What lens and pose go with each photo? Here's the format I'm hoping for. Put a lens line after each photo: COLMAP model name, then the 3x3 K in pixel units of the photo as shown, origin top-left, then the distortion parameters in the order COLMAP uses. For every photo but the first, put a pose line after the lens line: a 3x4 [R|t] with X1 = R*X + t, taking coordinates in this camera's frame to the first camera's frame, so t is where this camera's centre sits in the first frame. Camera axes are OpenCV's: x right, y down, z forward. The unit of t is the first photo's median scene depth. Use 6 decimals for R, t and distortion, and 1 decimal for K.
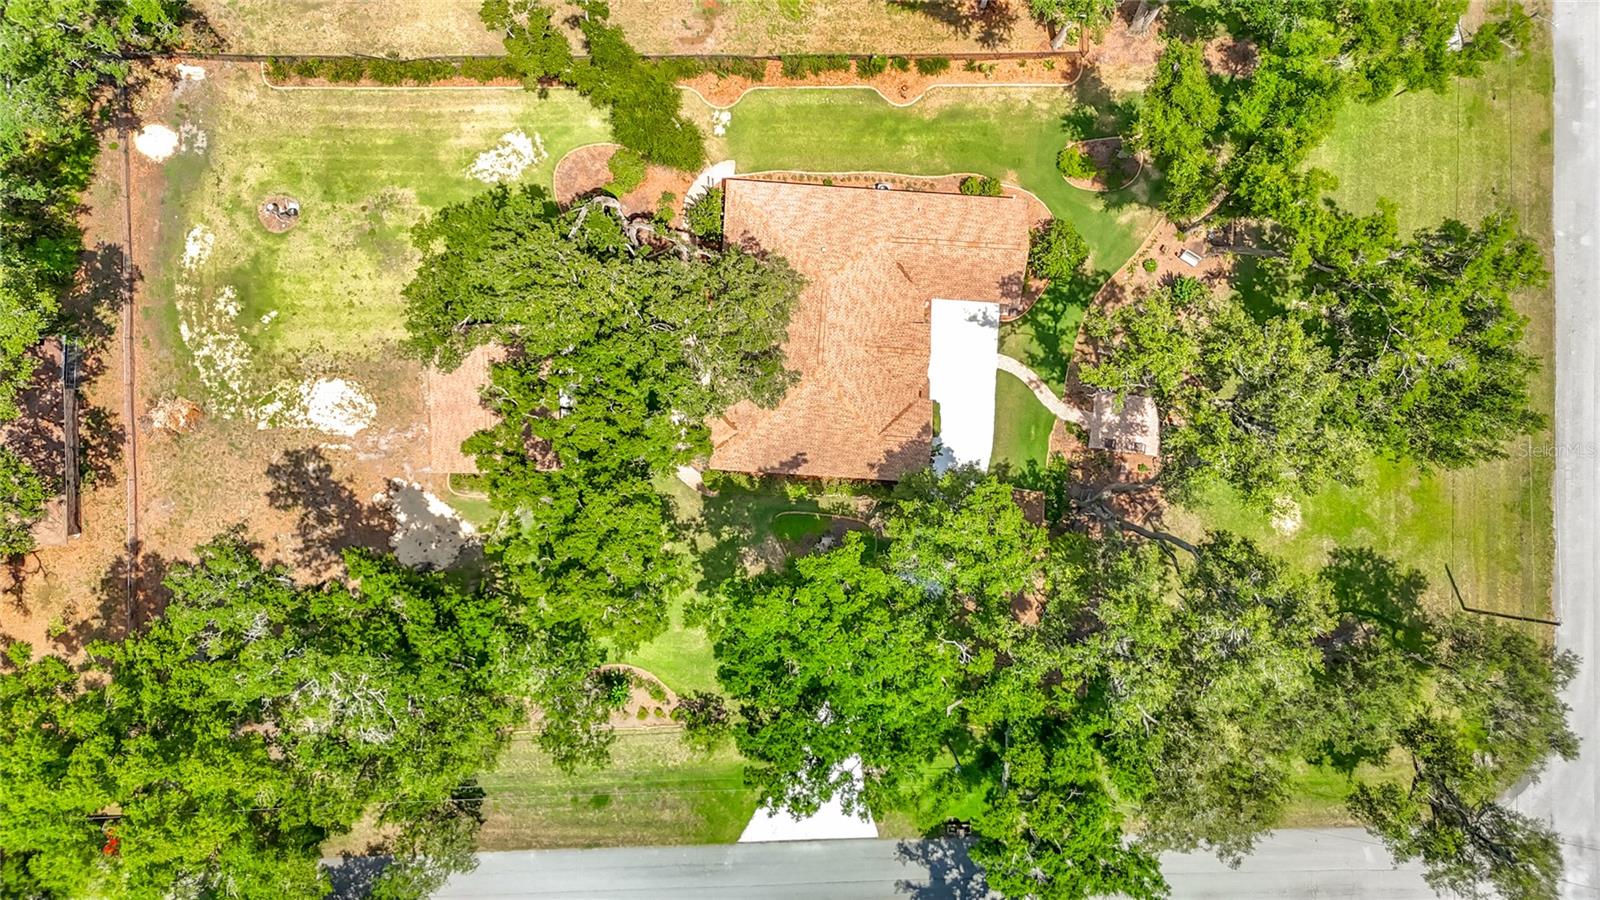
lens RADIAL K [[1160.4, 0, 803.9], [0, 1160.4, 407.1], [0, 0, 1]] dist [0.044386, -0.054879]
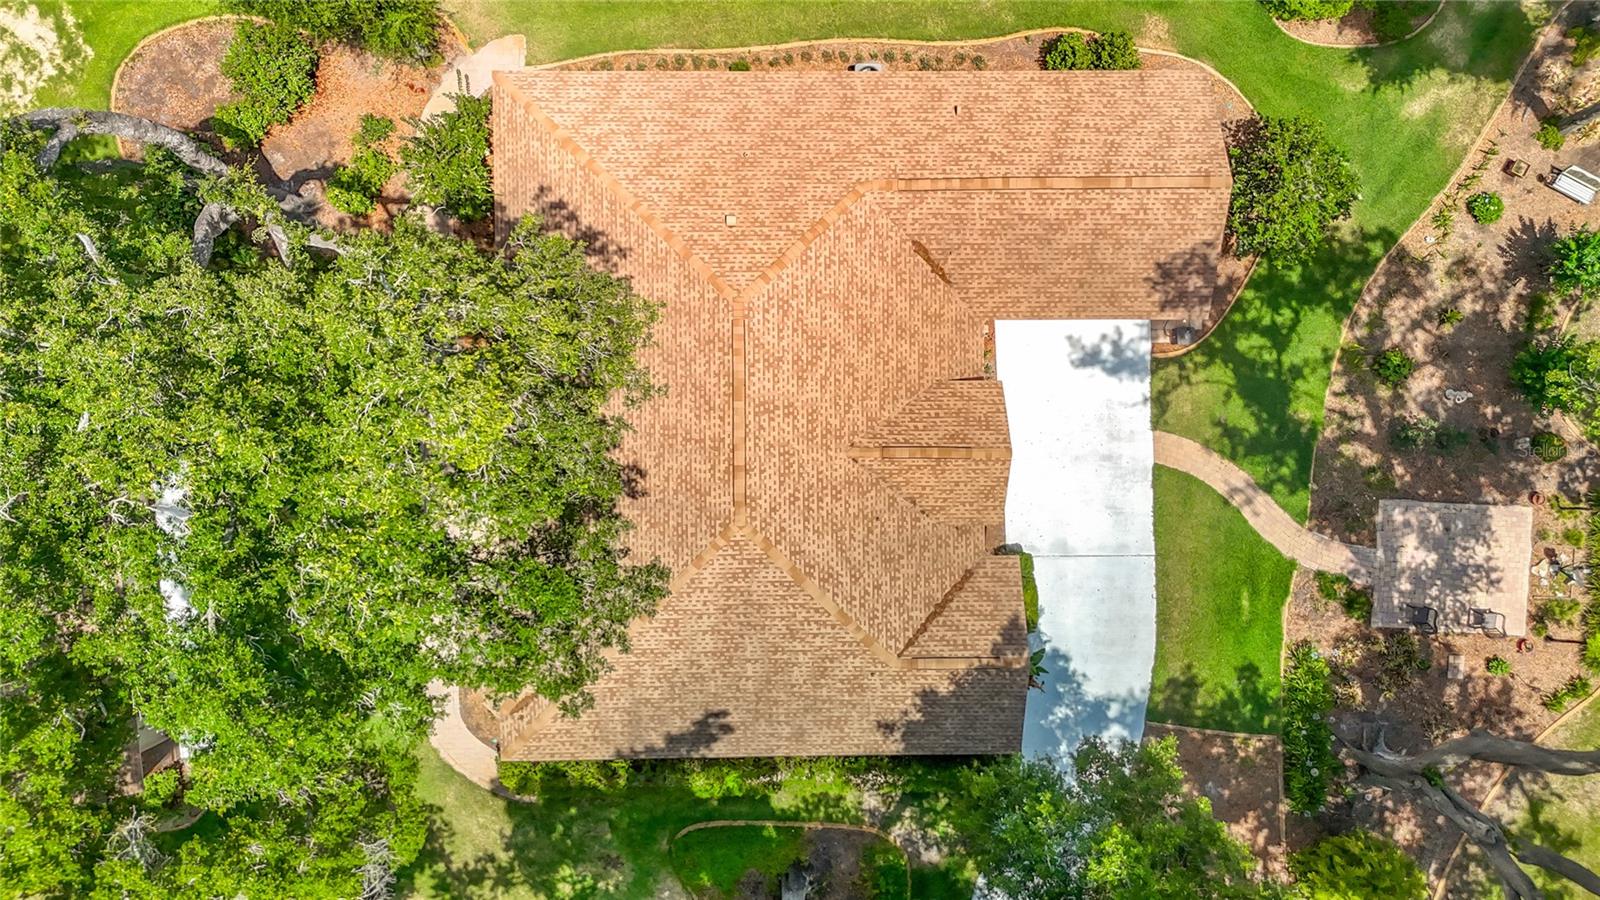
lens RADIAL K [[1160.4, 0, 803.9], [0, 1160.4, 407.1], [0, 0, 1]] dist [0.044386, -0.054879]
pose [[0.997530, -0.070235, 0.000020, 0.035358], [0.070235, 0.997521, -0.004334, -0.062689], [0.000284, 0.004324, 0.999991, 0.557824]]
